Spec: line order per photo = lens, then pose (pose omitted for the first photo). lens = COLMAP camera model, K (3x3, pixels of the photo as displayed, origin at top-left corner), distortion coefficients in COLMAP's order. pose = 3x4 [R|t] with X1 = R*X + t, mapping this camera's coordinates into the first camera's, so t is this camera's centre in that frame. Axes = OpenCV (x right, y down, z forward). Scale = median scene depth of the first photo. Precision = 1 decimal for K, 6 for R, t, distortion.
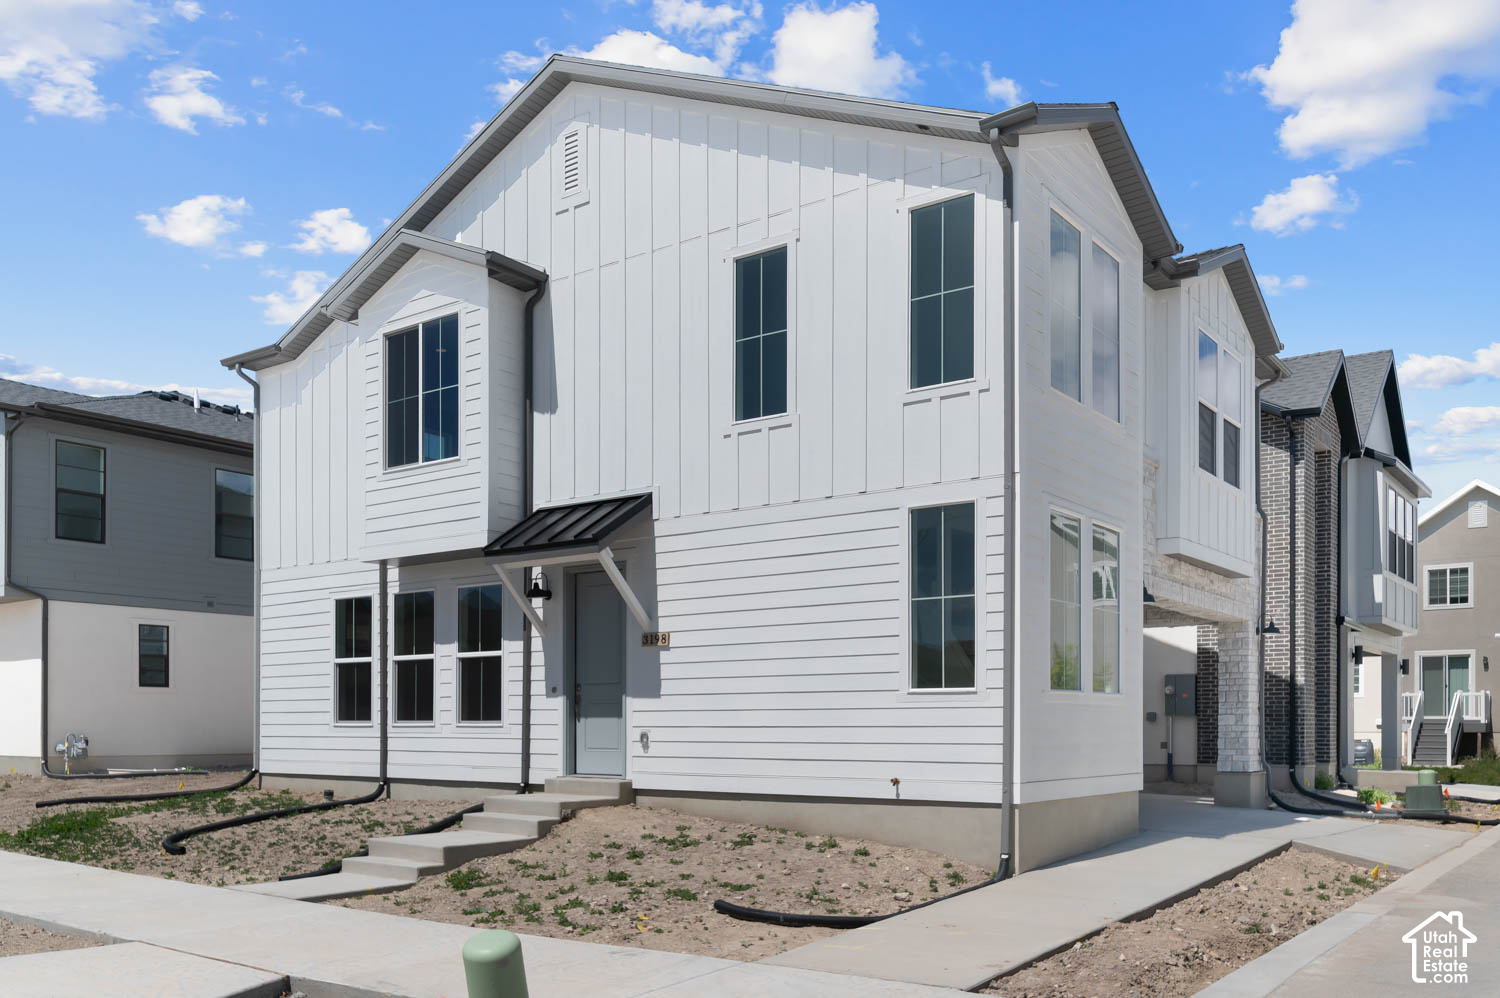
lens RADIAL K [[1223.9, 0, 751.9], [0, 1223.9, 501.3], [0, 0, 1]] dist [0.002629, 0.003989]
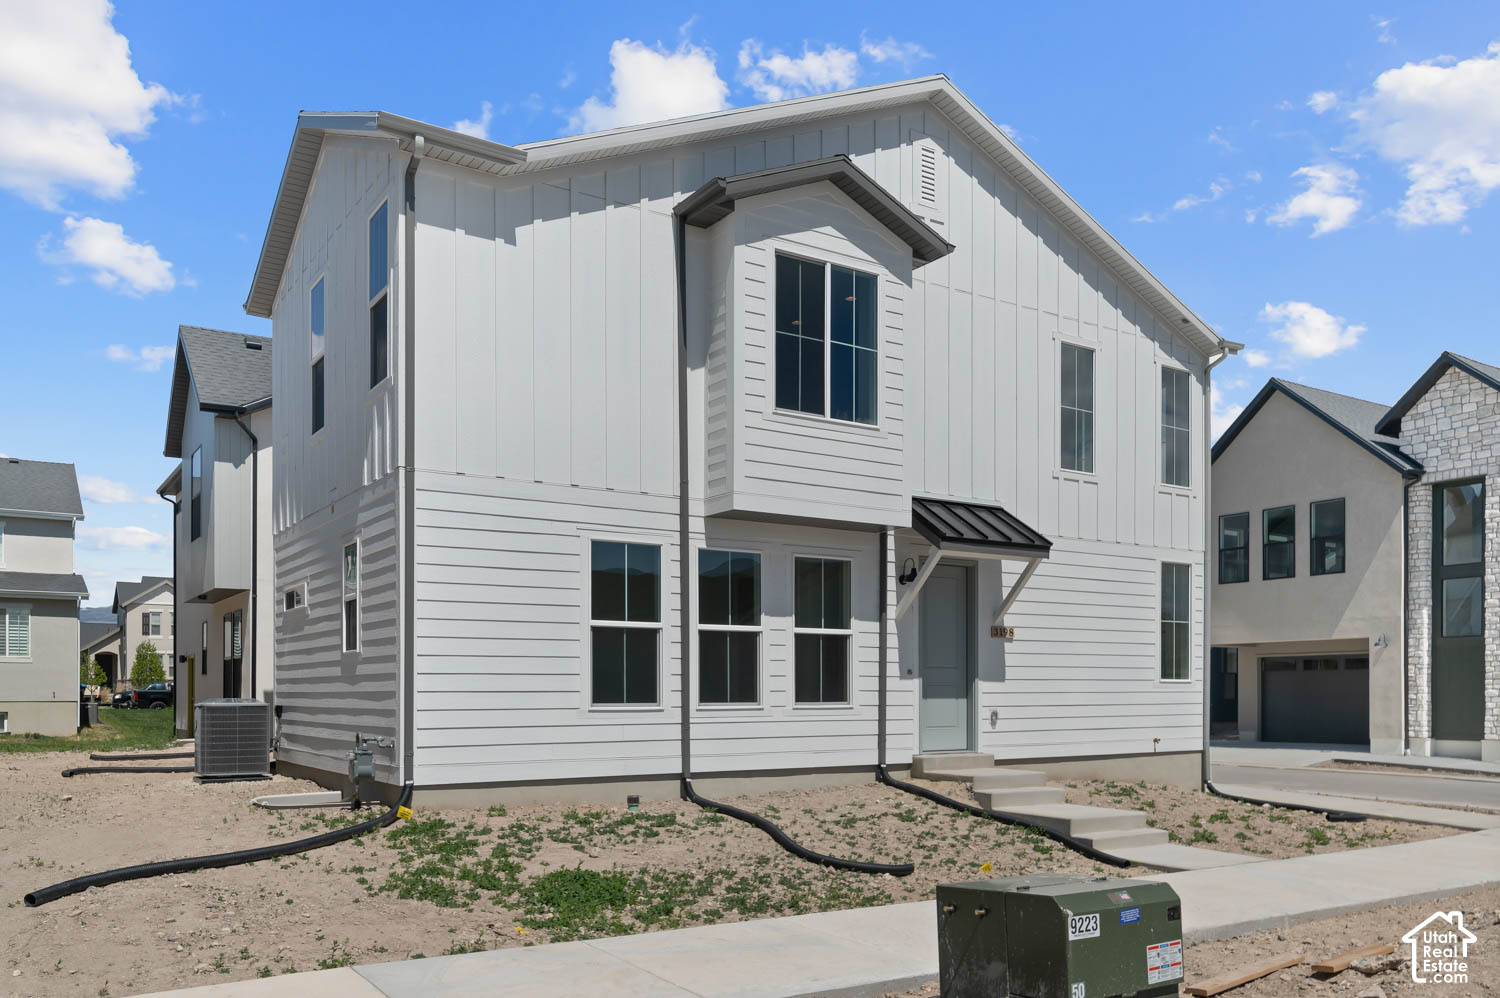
lens RADIAL K [[1139.6, 0, 754.7], [0, 1139.6, 496.5], [0, 0, 1]] dist [0.004012, 0.000578]
pose [[0.344015, 0.162699, 0.924761, -1.062071], [-0.161949, 0.980395, -0.112241, 0.129991], [-0.924892, -0.111151, 0.363620, 0.741226]]
